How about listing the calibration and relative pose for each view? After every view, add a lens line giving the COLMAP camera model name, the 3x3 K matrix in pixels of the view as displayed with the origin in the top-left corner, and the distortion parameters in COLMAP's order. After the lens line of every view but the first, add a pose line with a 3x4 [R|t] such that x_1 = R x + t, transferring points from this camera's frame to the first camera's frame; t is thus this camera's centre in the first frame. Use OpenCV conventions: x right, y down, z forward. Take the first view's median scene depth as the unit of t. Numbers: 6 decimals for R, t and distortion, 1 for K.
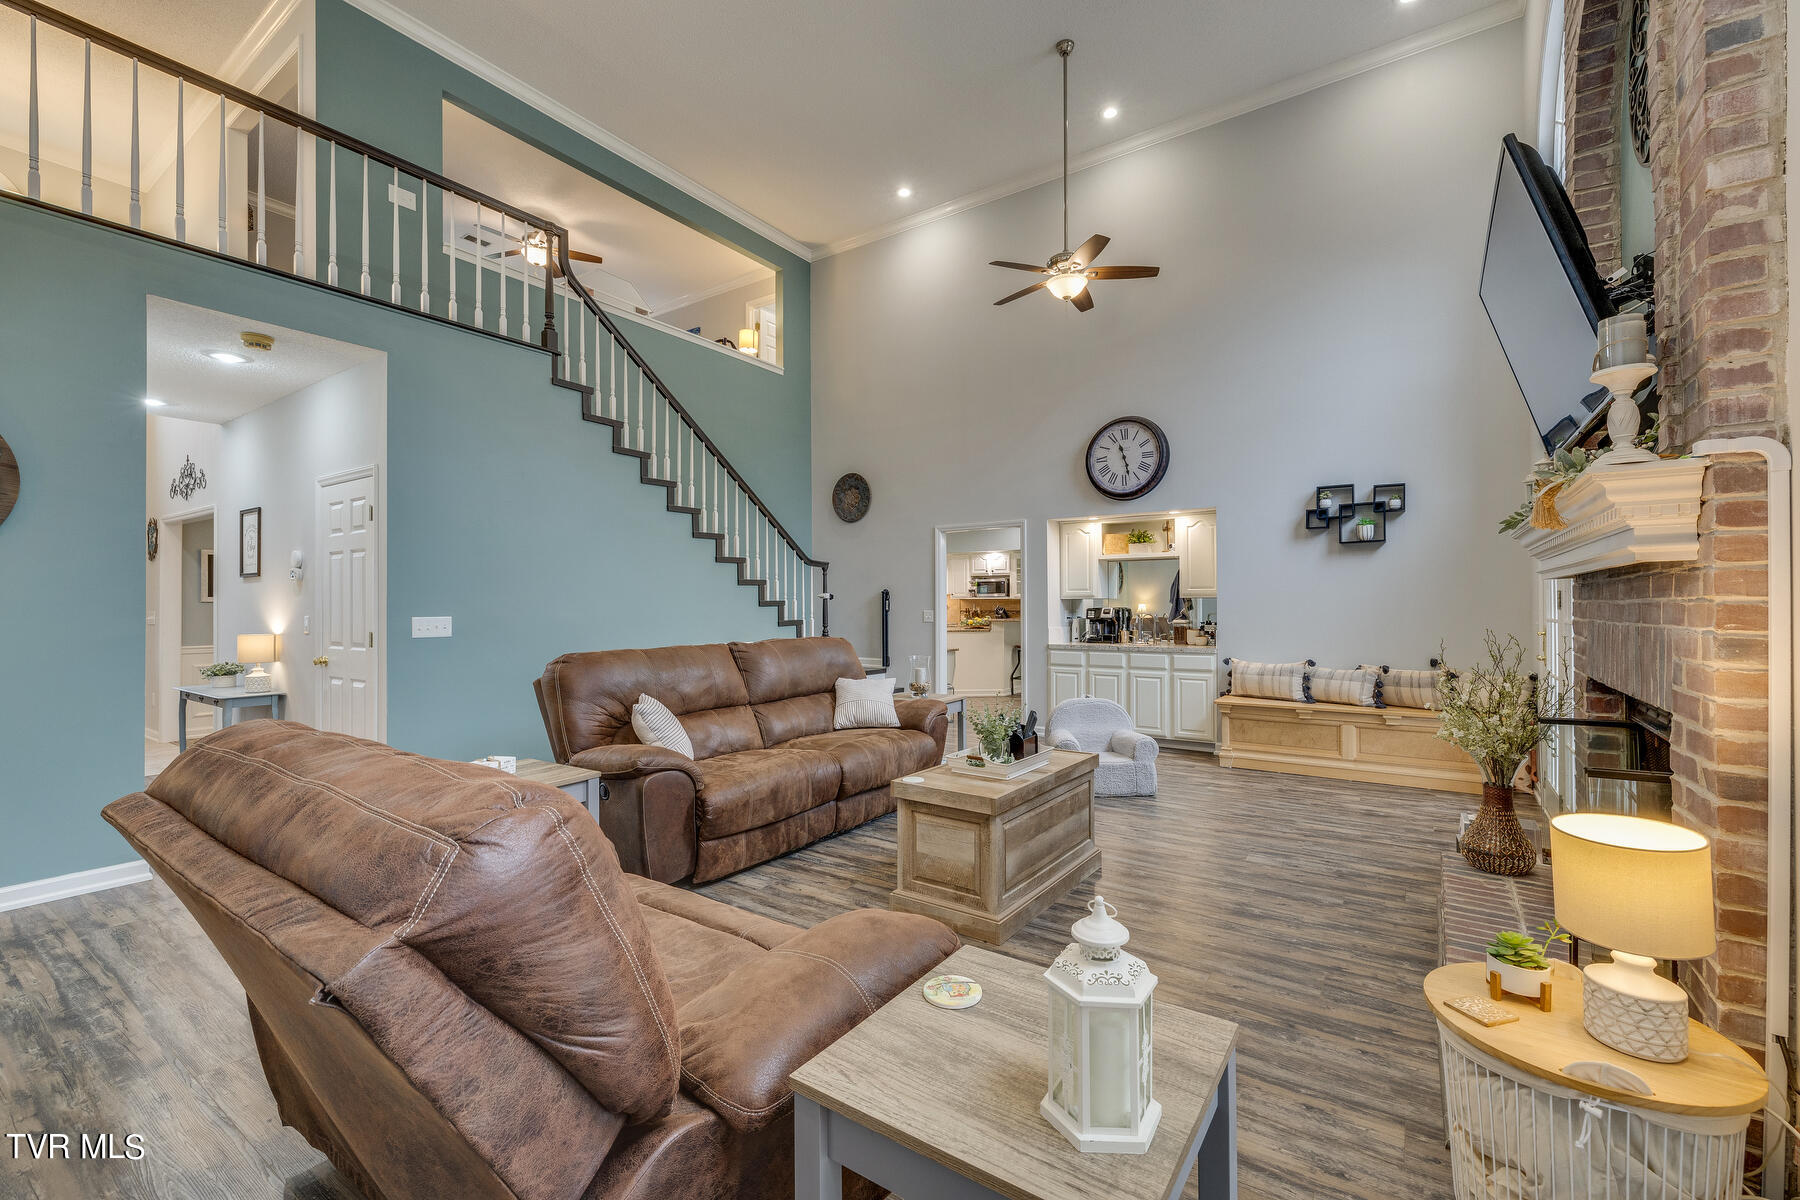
lens RADIAL K [[753.4, 0, 904.1], [0, 753.4, 596.9], [0, 0, 1]] dist [-0.000309, -0.000118]
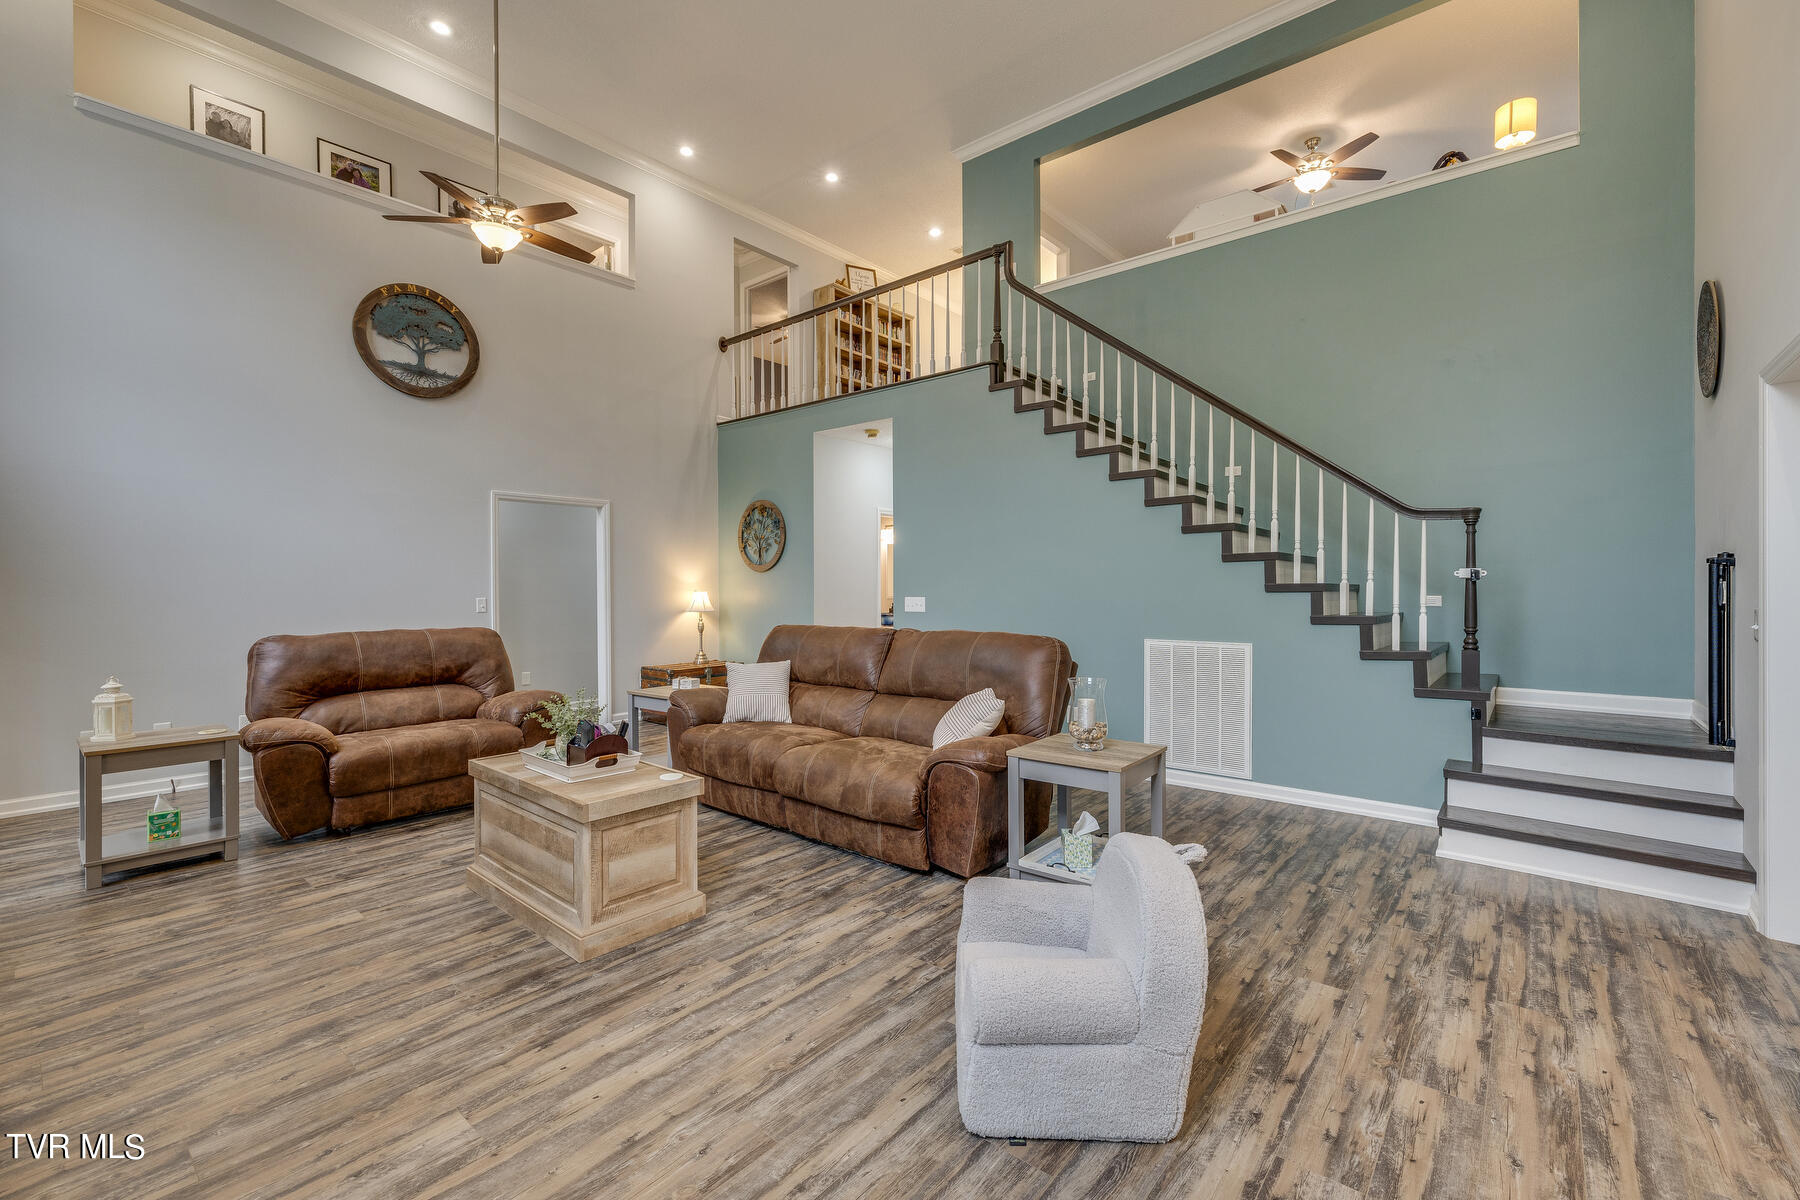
lens RADIAL K [[759.1, 0, 902.7], [0, 759.1, 587.2], [0, 0, 1]] dist [0.002448, -0.000059]
pose [[-0.092187, 0.003723, -0.995735, 0.895744], [0.011551, 0.999930, 0.002670, 0.005008], [0.995675, -0.011256, -0.092223, 1.299174]]
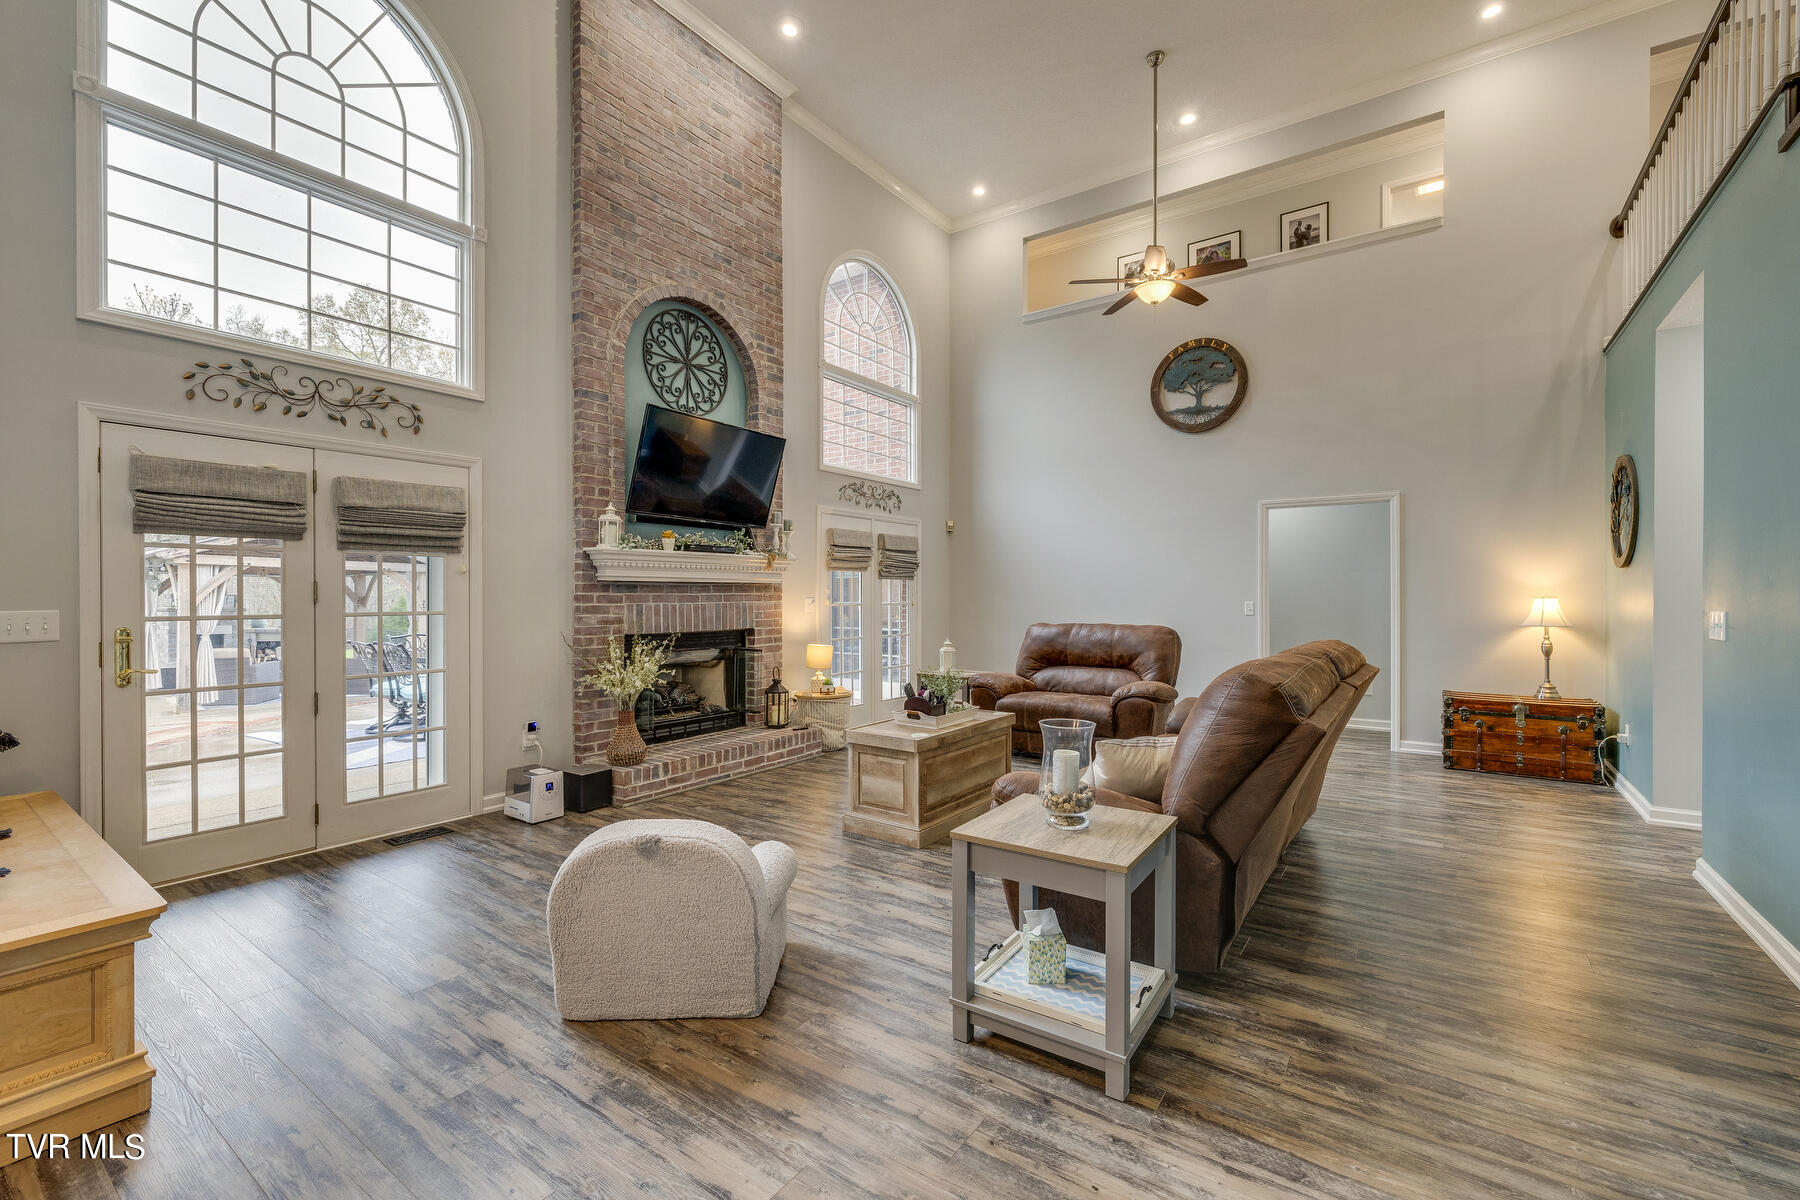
lens RADIAL K [[753.4, 0, 904.1], [0, 753.4, 596.9], [0, 0, 1]] dist [-0.000309, -0.000118]
pose [[-0.999991, 0.001055, 0.004067, 0.159209], [0.001031, 0.999982, -0.005876, 0.019423], [-0.004074, -0.005872, -0.999974, 1.998625]]
